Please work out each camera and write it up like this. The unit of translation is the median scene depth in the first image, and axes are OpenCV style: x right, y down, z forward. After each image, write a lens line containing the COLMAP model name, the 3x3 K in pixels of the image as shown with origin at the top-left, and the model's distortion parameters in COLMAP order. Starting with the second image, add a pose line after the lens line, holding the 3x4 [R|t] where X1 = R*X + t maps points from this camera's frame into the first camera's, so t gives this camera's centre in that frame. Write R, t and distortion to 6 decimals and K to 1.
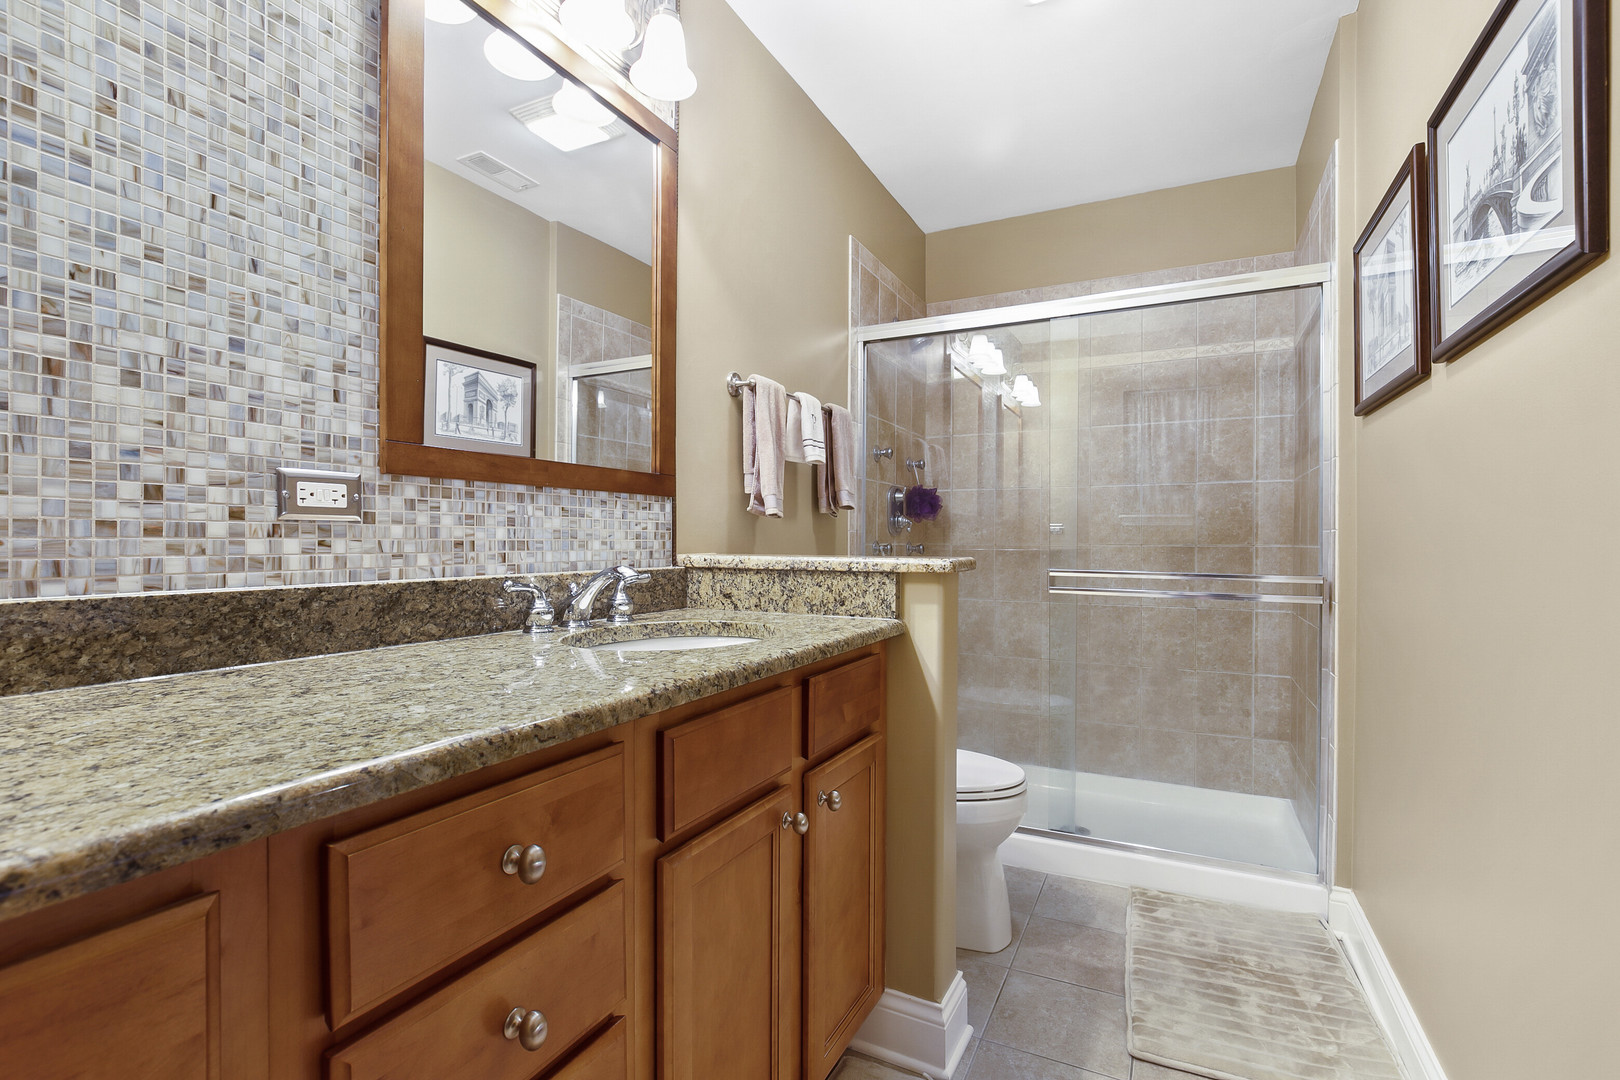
lens RADIAL K [[756.0, 0, 809.0], [0, 756.0, 541.2], [0, 0, 1]] dist [-0.015273, 0.004396]
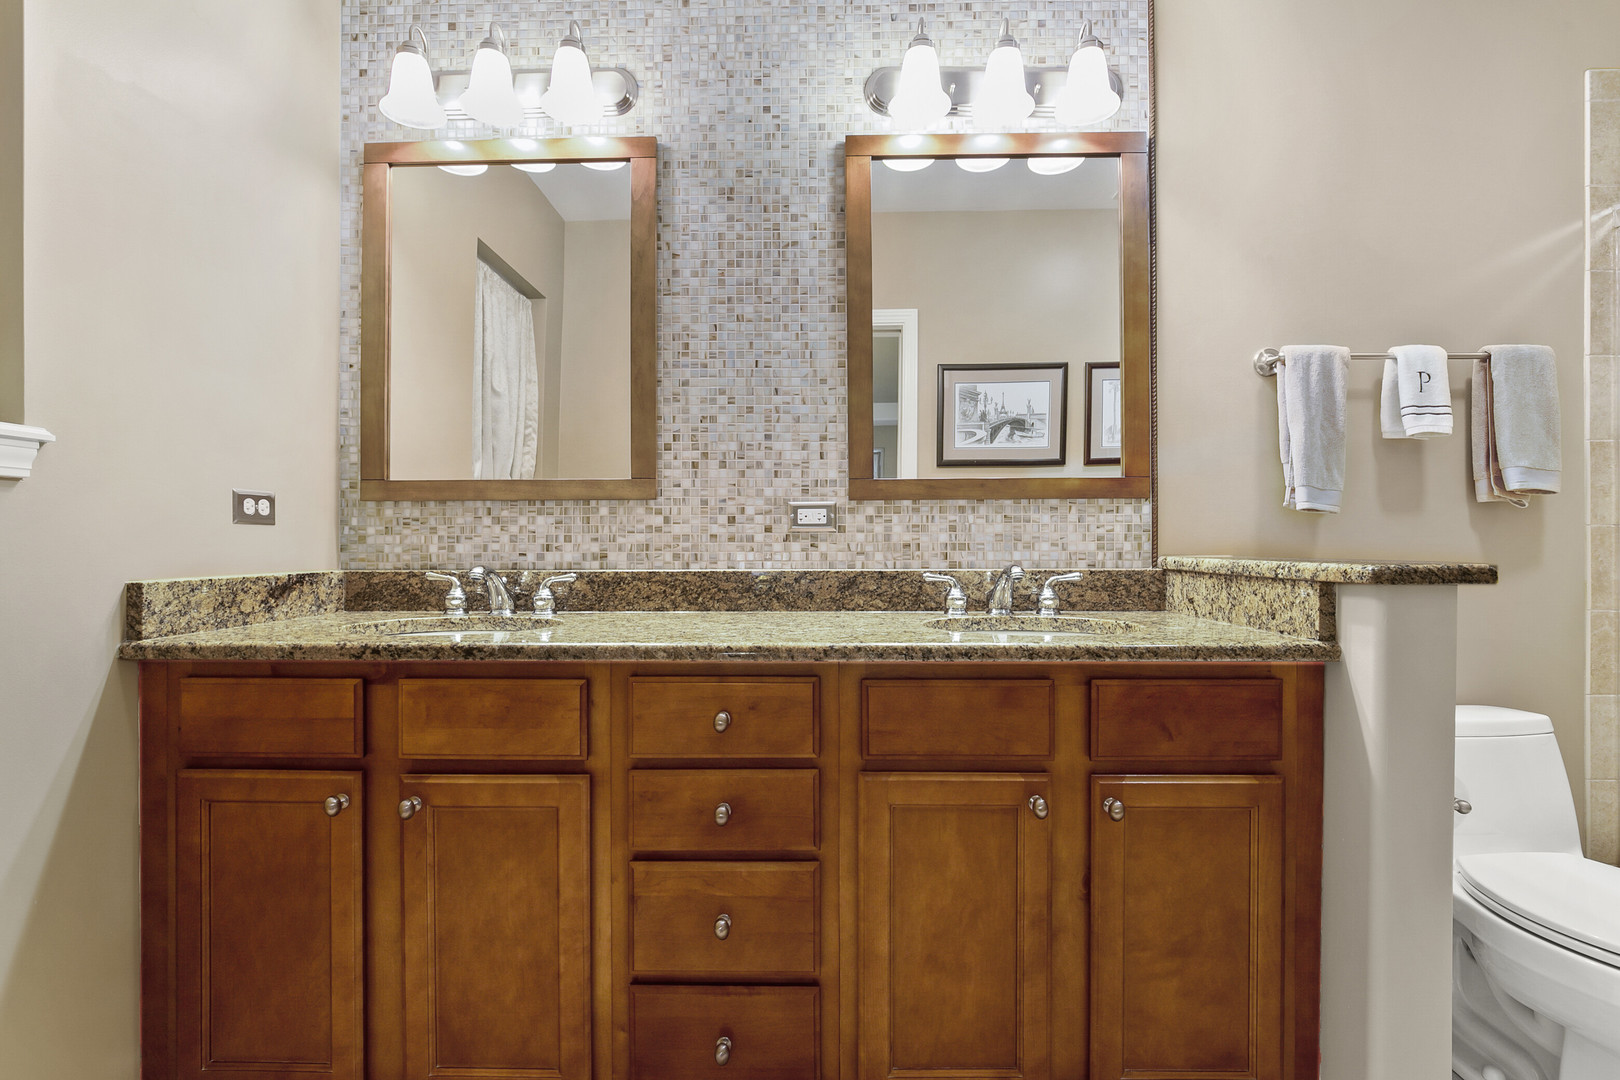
lens RADIAL K [[756.0, 0, 801.8], [0, 756.0, 546.3], [0, 0, 1]] dist [-0.015273, 0.004396]
pose [[0.409715, -0.002074, -0.912211, 0.829333], [0.003682, 0.999993, -0.000619, 0.005806], [0.912206, -0.003105, 0.409720, 0.272858]]
